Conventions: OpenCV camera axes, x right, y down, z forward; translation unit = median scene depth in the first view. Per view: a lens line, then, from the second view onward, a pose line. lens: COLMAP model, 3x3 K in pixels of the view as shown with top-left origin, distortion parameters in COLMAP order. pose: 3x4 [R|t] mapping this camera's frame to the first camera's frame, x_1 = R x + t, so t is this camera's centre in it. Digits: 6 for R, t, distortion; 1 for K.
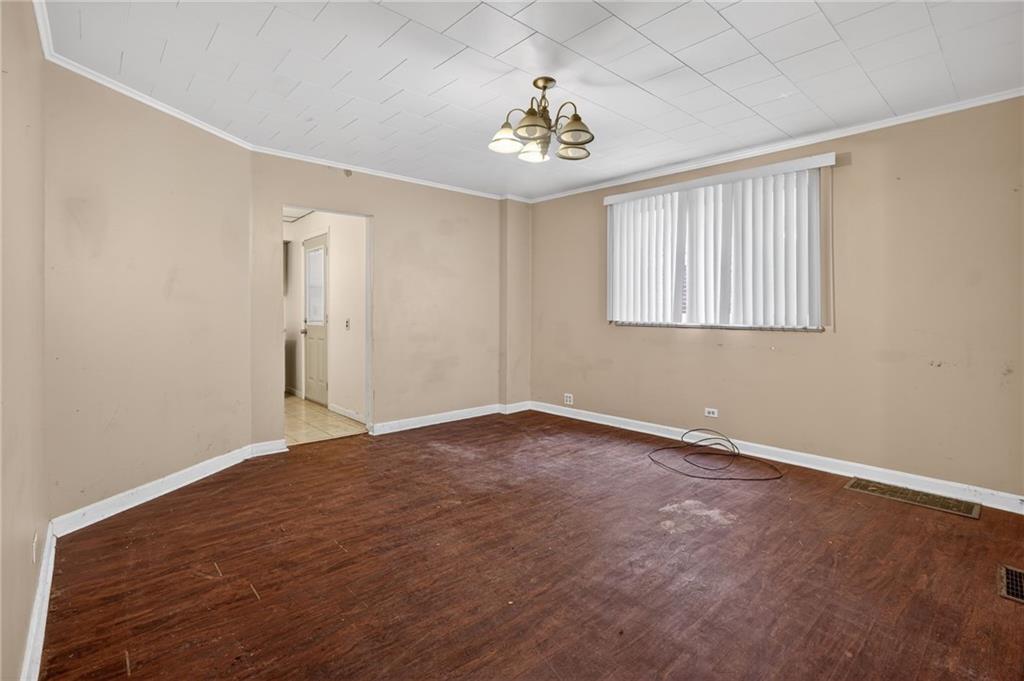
lens RADIAL K [[481.0, 0, 518.9], [0, 481.0, 314.7], [0, 0, 1]] dist [-0.054631, 0.019807]
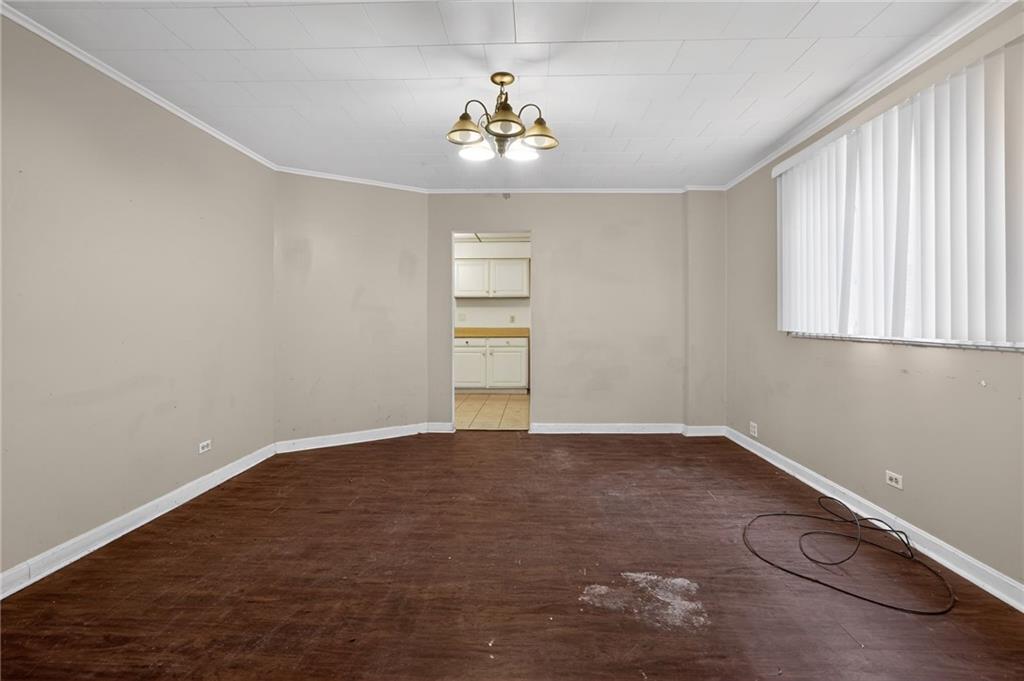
lens RADIAL K [[481.0, 0, 518.9], [0, 481.0, 314.7], [0, 0, 1]] dist [-0.054631, 0.019807]
pose [[0.721619, -0.007007, -0.692255, 0.635028], [-0.007336, 0.999815, -0.017766, 0.006390], [0.692251, 0.017899, 0.721434, 0.289740]]
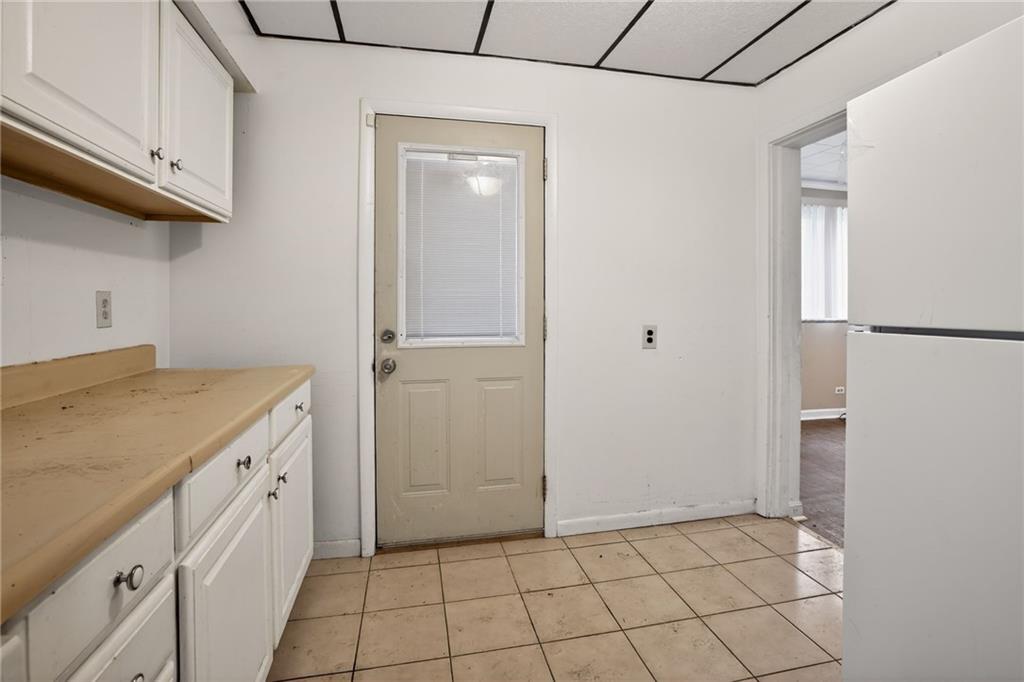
lens RADIAL K [[481.0, 0, 518.9], [0, 481.0, 315.2], [0, 0, 1]] dist [-0.054631, 0.019807]
pose [[0.492209, -0.008109, 0.870439, -1.471984], [0.006638, 0.999962, 0.005562, -0.007793], [-0.870452, 0.003041, 0.492244, 1.508378]]
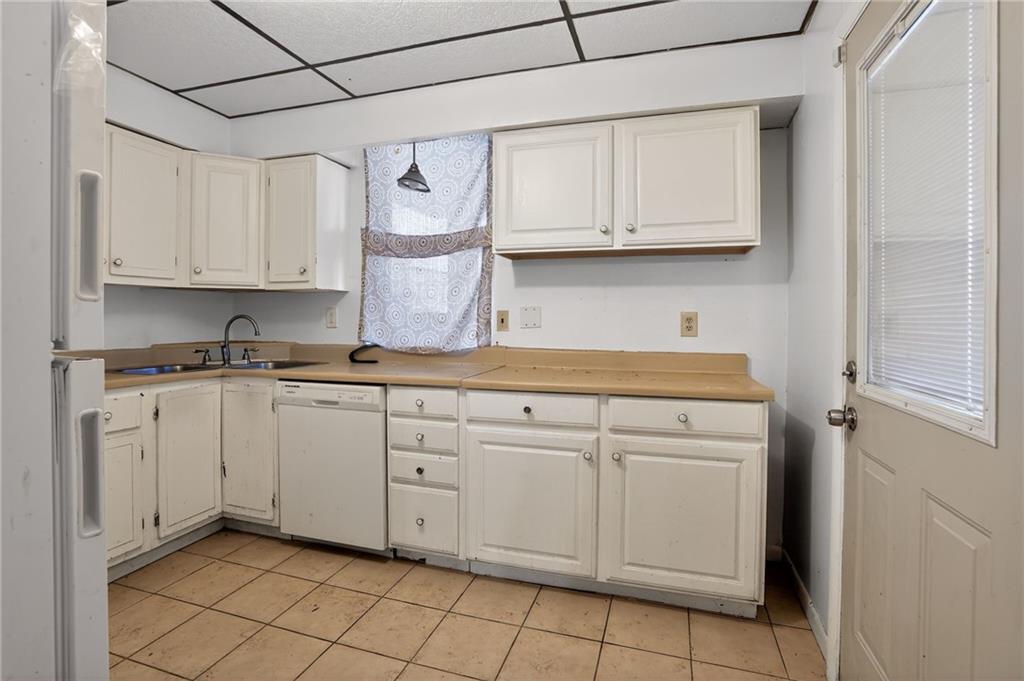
lens RADIAL K [[481.0, 0, 518.9], [0, 481.0, 314.7], [0, 0, 1]] dist [-0.054631, 0.019807]
pose [[0.511301, 0.002129, -0.859399, -0.683350], [-0.013169, 0.999899, -0.005358, -0.023267], [0.859301, 0.014057, 0.511278, 1.520824]]
